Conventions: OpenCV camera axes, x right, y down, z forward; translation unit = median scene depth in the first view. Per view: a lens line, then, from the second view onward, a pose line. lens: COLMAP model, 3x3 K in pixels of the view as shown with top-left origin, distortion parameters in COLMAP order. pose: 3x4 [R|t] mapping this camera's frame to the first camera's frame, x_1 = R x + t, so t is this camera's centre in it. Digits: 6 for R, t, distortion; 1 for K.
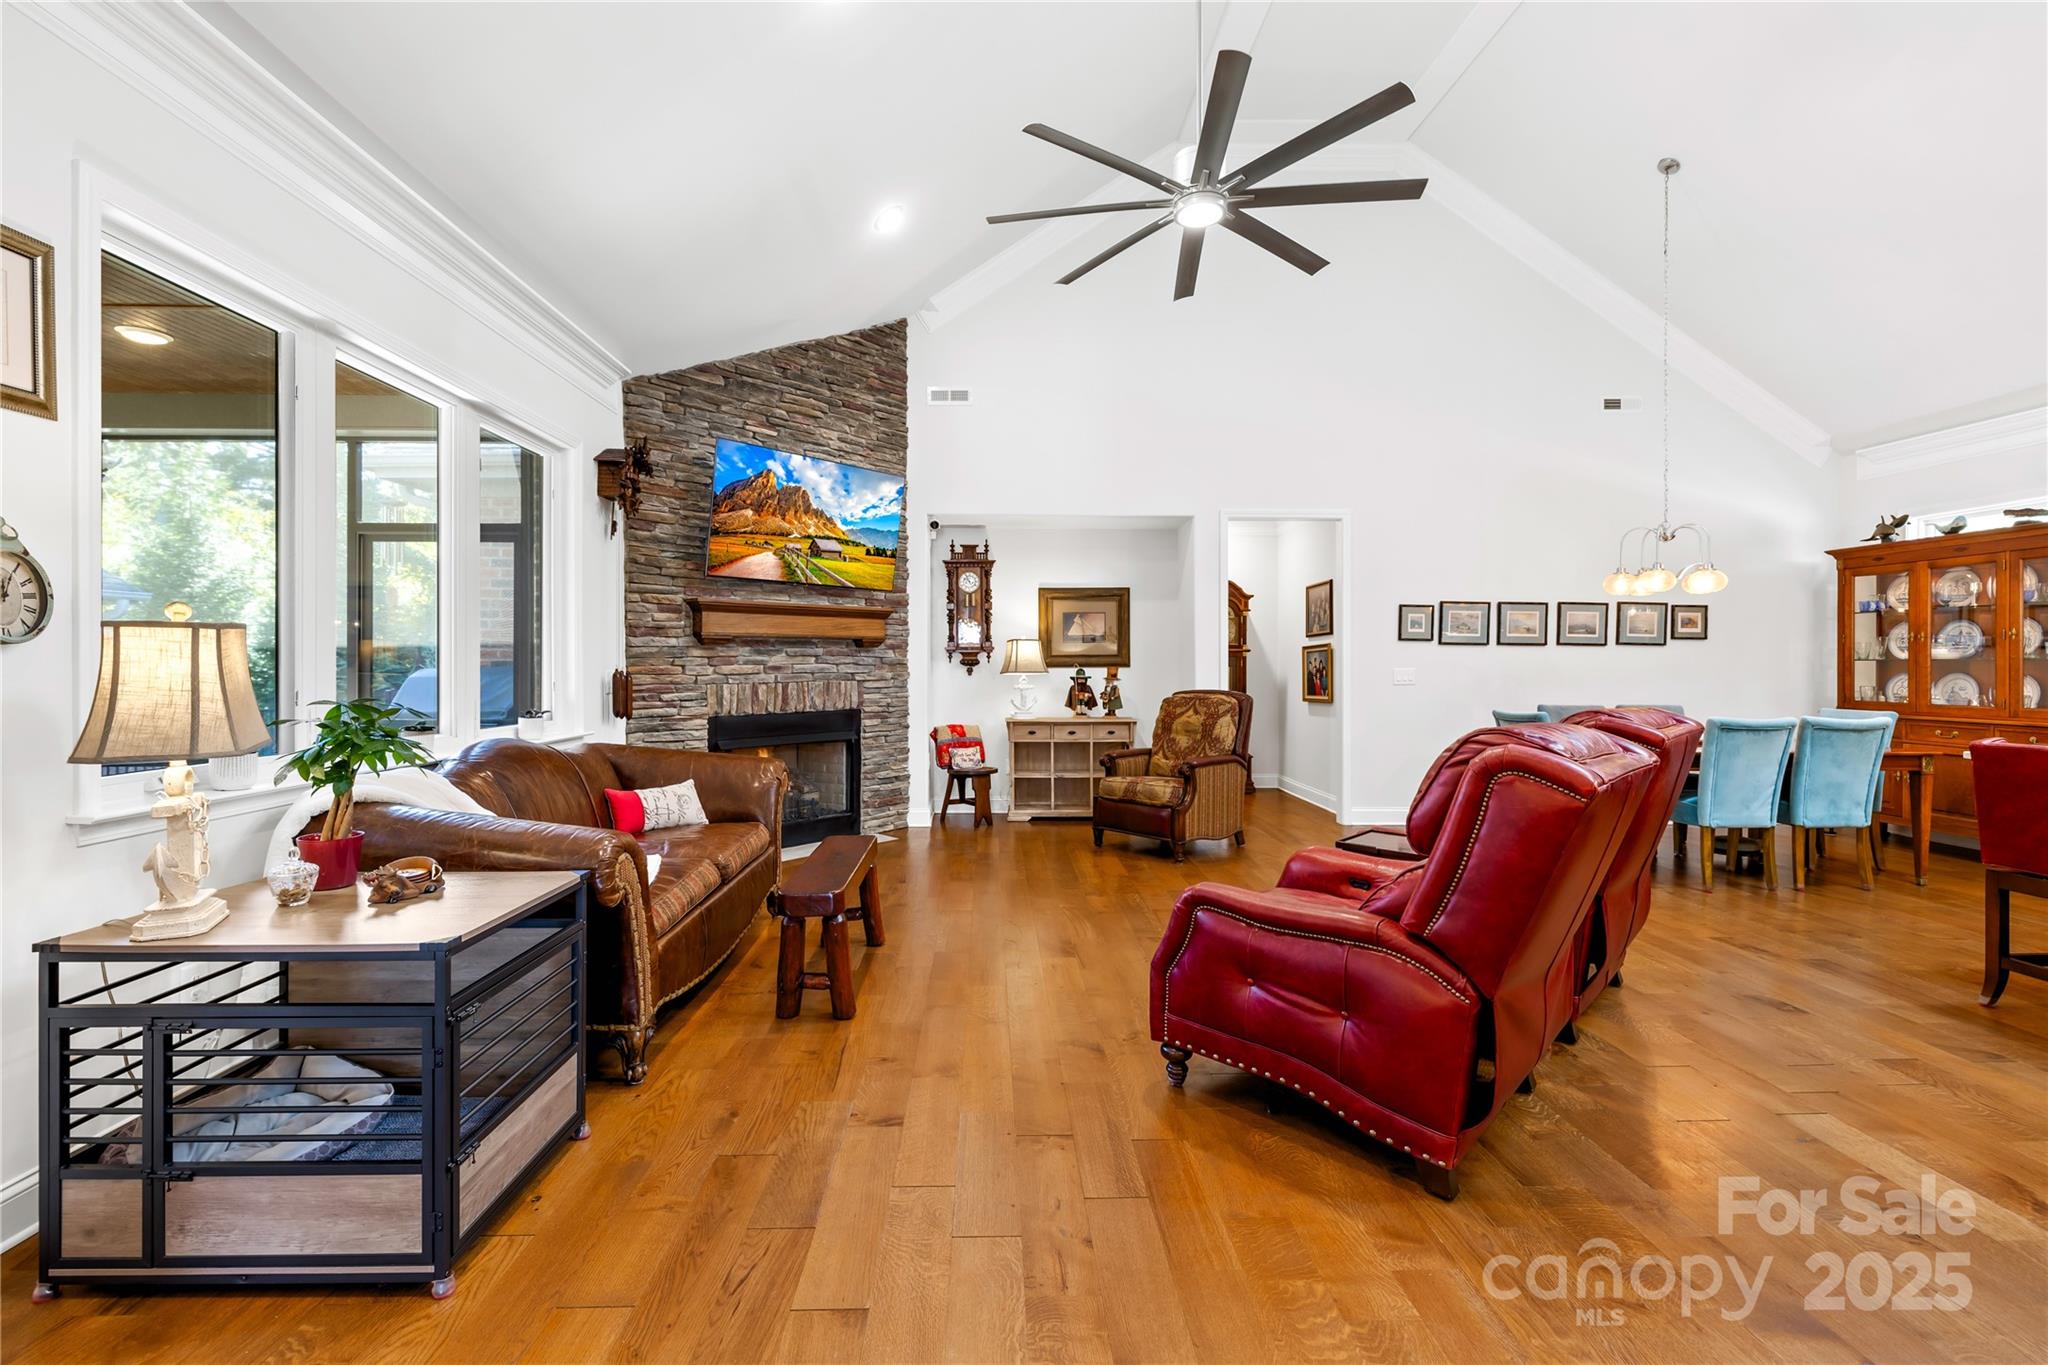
lens RADIAL K [[865.2, 0, 1011.7], [0, 865.2, 667.8], [0, 0, 1]] dist [-0.000747, 0.004724]
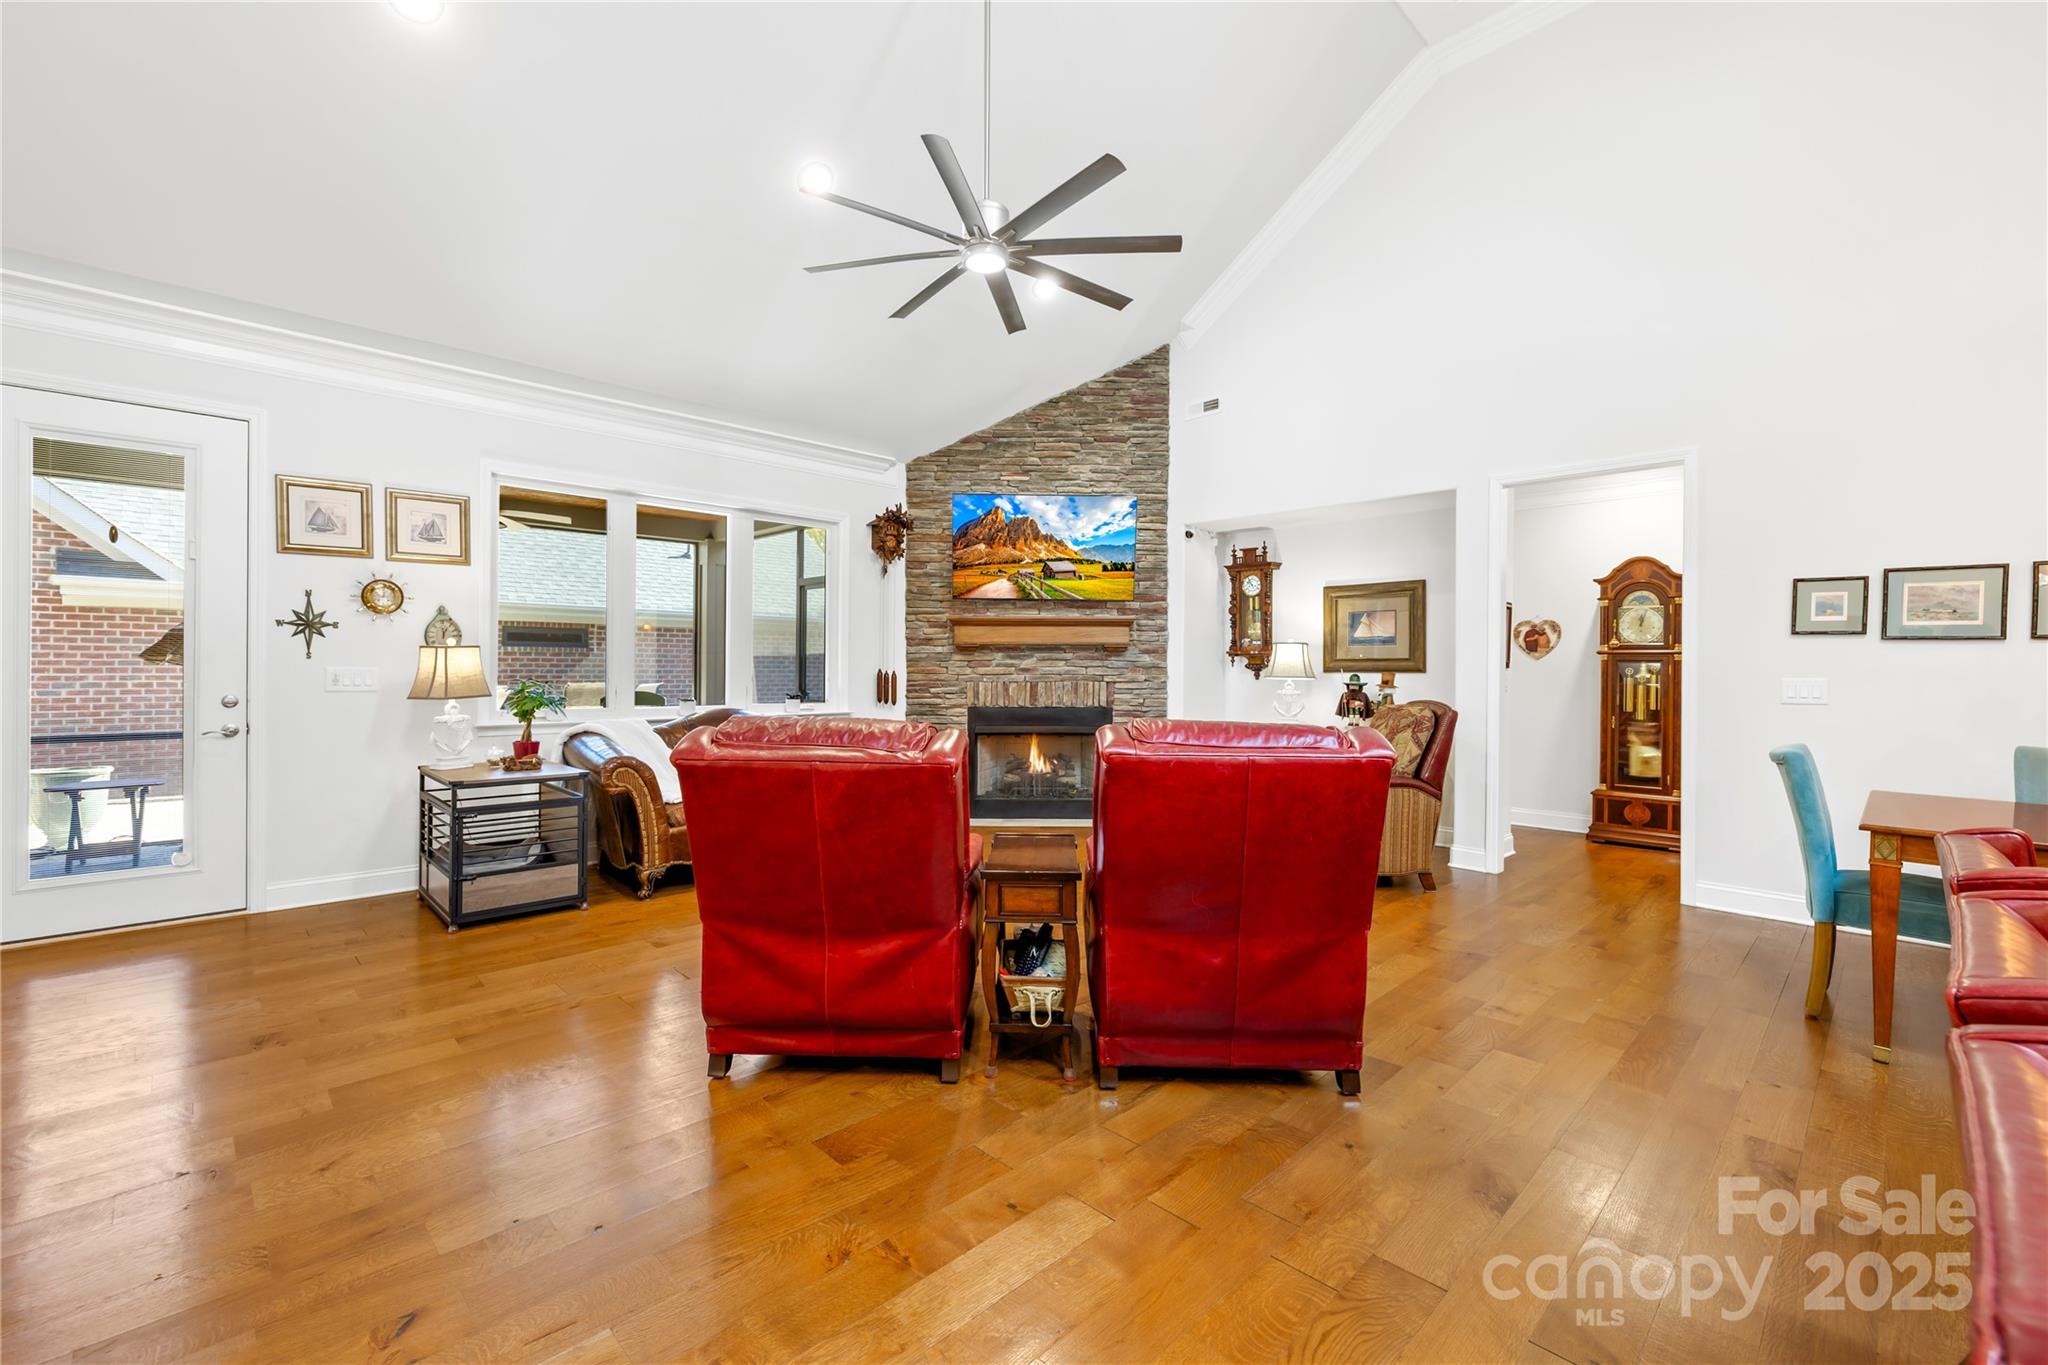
lens RADIAL K [[858.2, 0, 1014.7], [0, 858.2, 669.4], [0, 0, 1]] dist [-0.000571, 0.000128]
pose [[0.678384, 0.006825, -0.734676, 0.562855], [-0.009708, 0.999953, 0.000325, -0.000534], [0.734644, 0.006912, 0.678418, 0.153555]]
